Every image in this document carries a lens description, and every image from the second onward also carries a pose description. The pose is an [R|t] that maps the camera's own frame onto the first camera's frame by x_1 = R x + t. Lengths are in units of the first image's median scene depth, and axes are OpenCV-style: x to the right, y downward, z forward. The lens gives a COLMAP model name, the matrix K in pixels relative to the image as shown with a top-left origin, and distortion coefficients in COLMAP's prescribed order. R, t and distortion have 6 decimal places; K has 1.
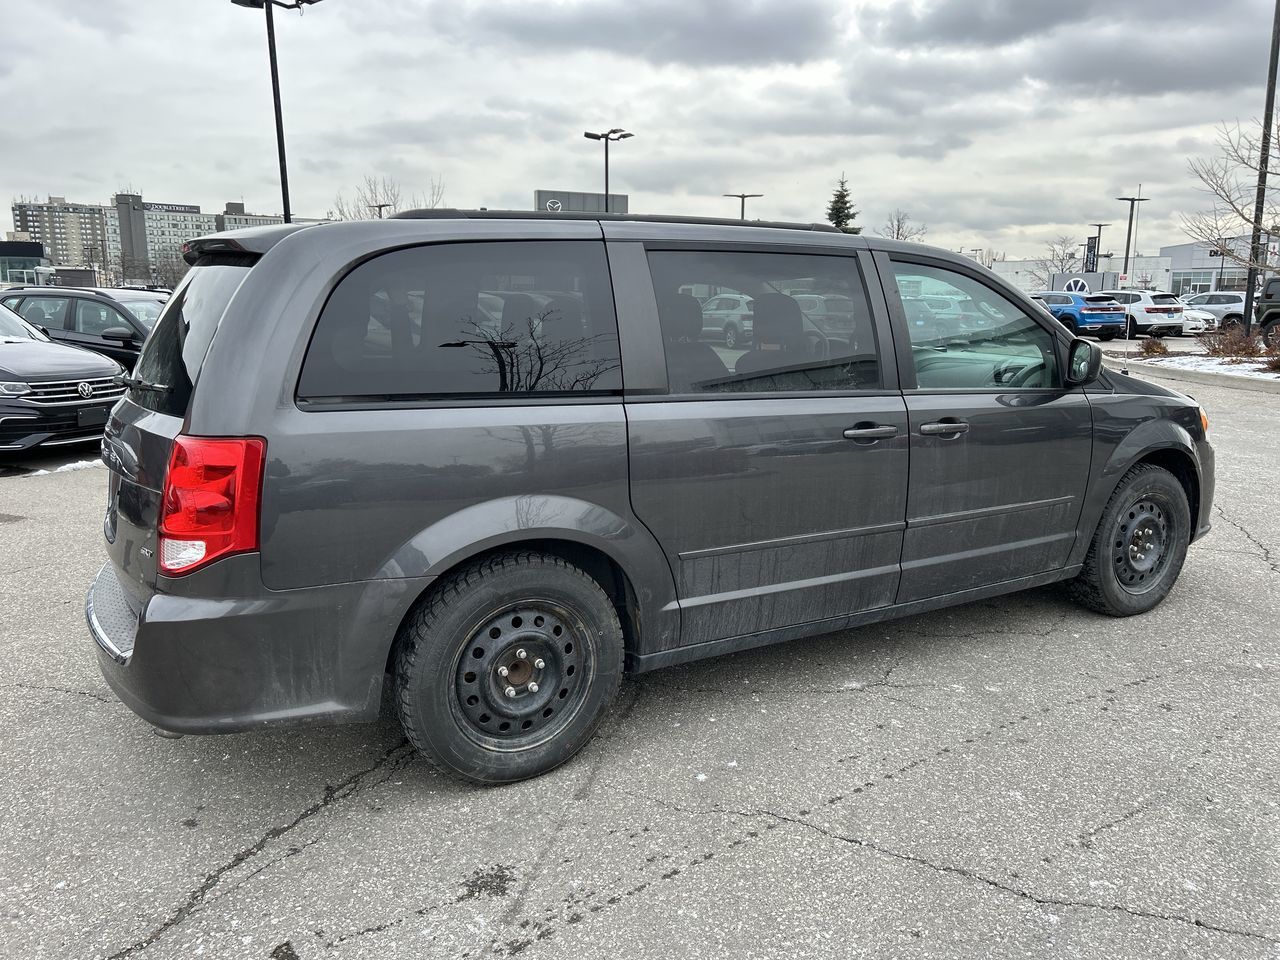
lens RADIAL K [[972.2, 0, 640.0], [0, 972.2, 480.0], [0, 0, 1]] dist [0.071585, -0.081098]
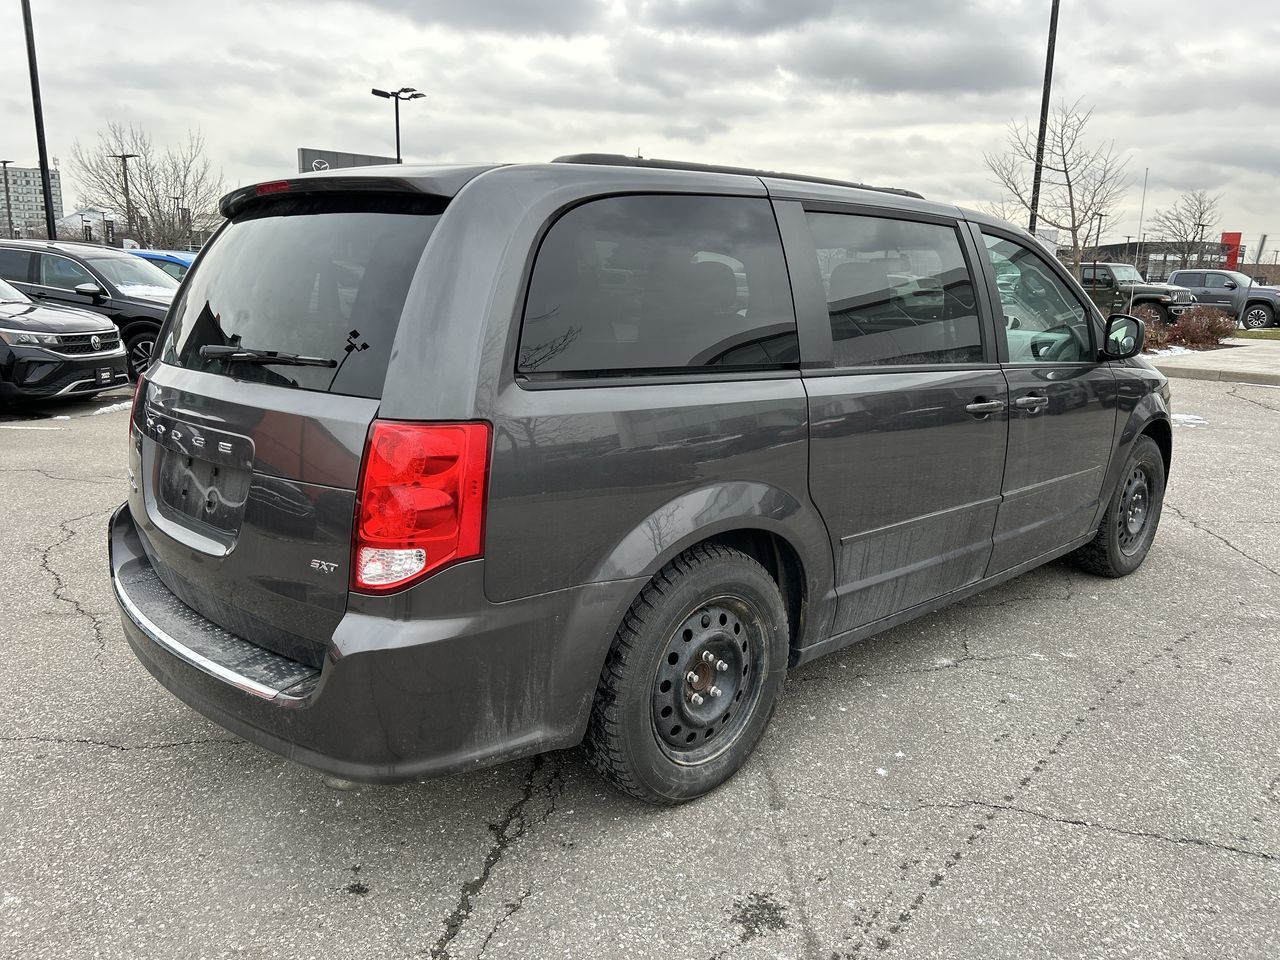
lens RADIAL K [[973.4, 0, 652.9], [0, 973.4, 479.5], [0, 0, 1]] dist [0.062532, -0.066249]
pose [[0.969140, -0.028537, 0.244855, -0.346034], [0.022496, 0.999370, 0.027435, -0.010186], [-0.245484, -0.021080, 0.969171, 0.125014]]
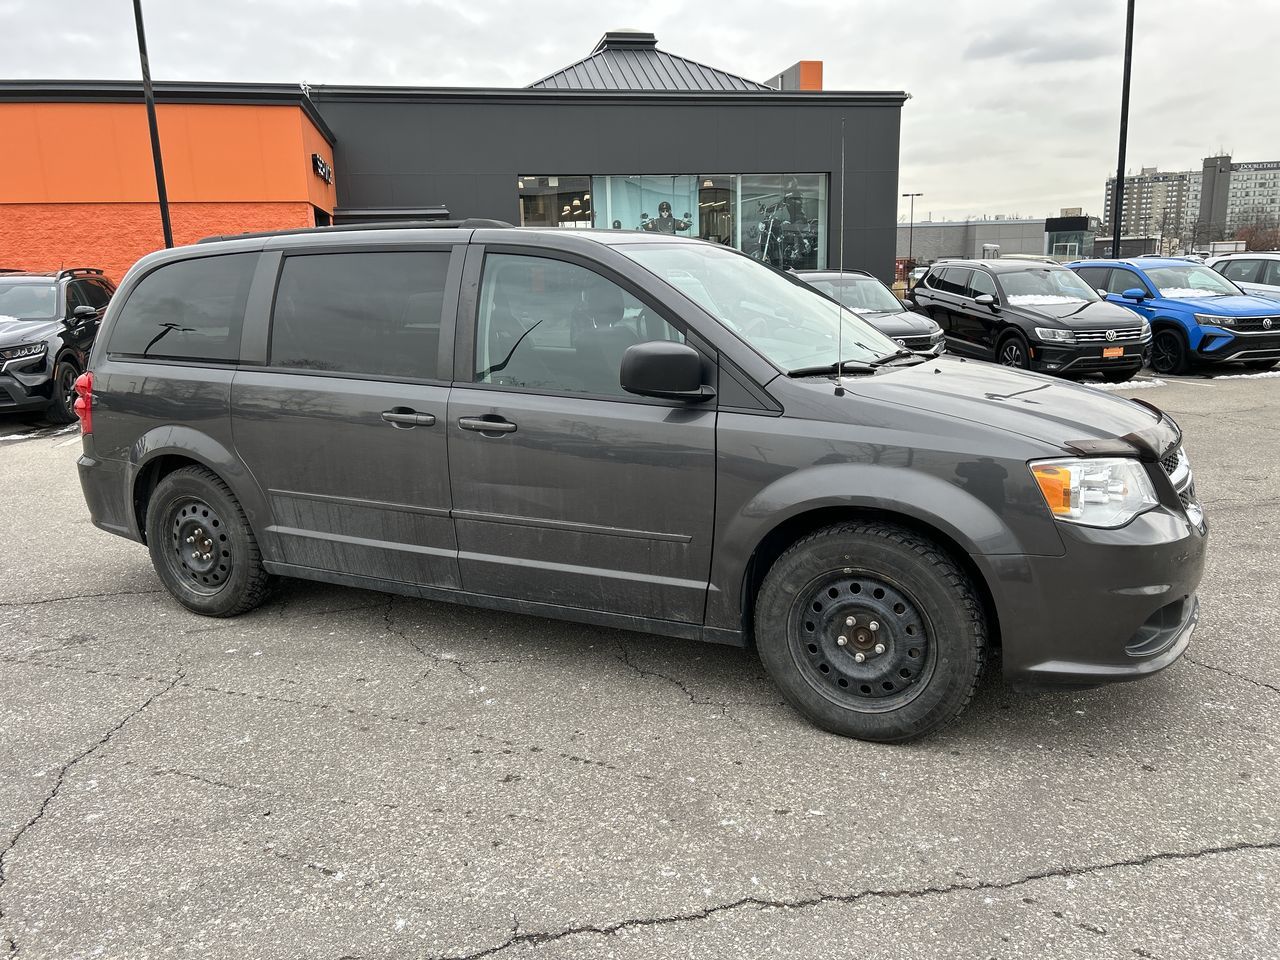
lens RADIAL K [[972.2, 0, 640.0], [0, 972.2, 480.0], [0, 0, 1]] dist [0.071585, -0.081098]
pose [[0.523690, 0.157290, -0.837262, 1.339972], [-0.130027, 0.986050, 0.103912, -0.132288], [0.841927, 0.054449, 0.536837, 0.673043]]
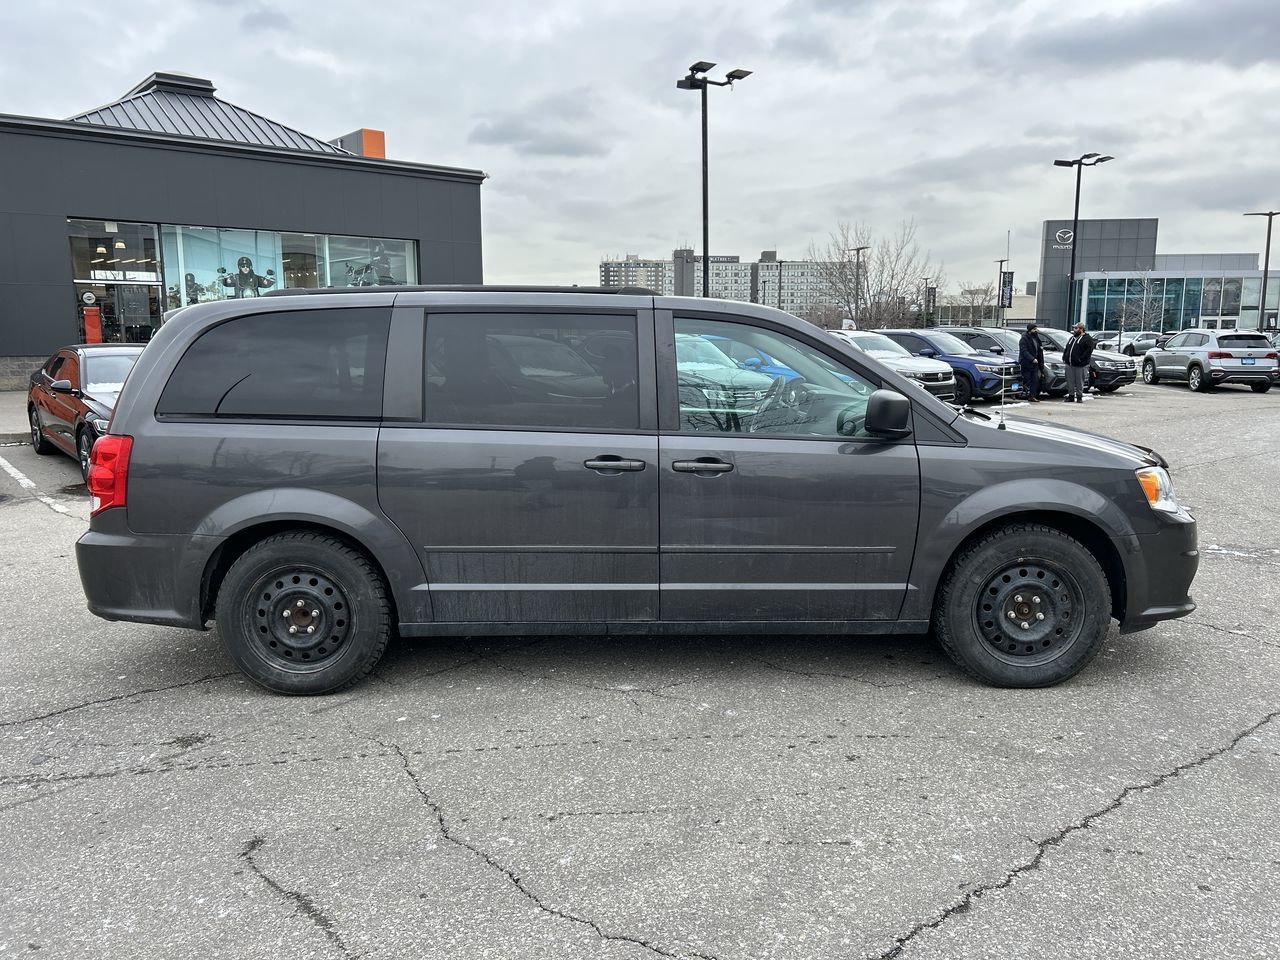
lens RADIAL K [[972.2, 0, 640.0], [0, 972.2, 480.0], [0, 0, 1]] dist [0.071585, -0.081098]
pose [[0.862138, 0.069245, -0.501919, 0.881985], [-0.087758, 0.996053, -0.013325, -0.018889], [0.499015, 0.055535, 0.864812, 0.018564]]
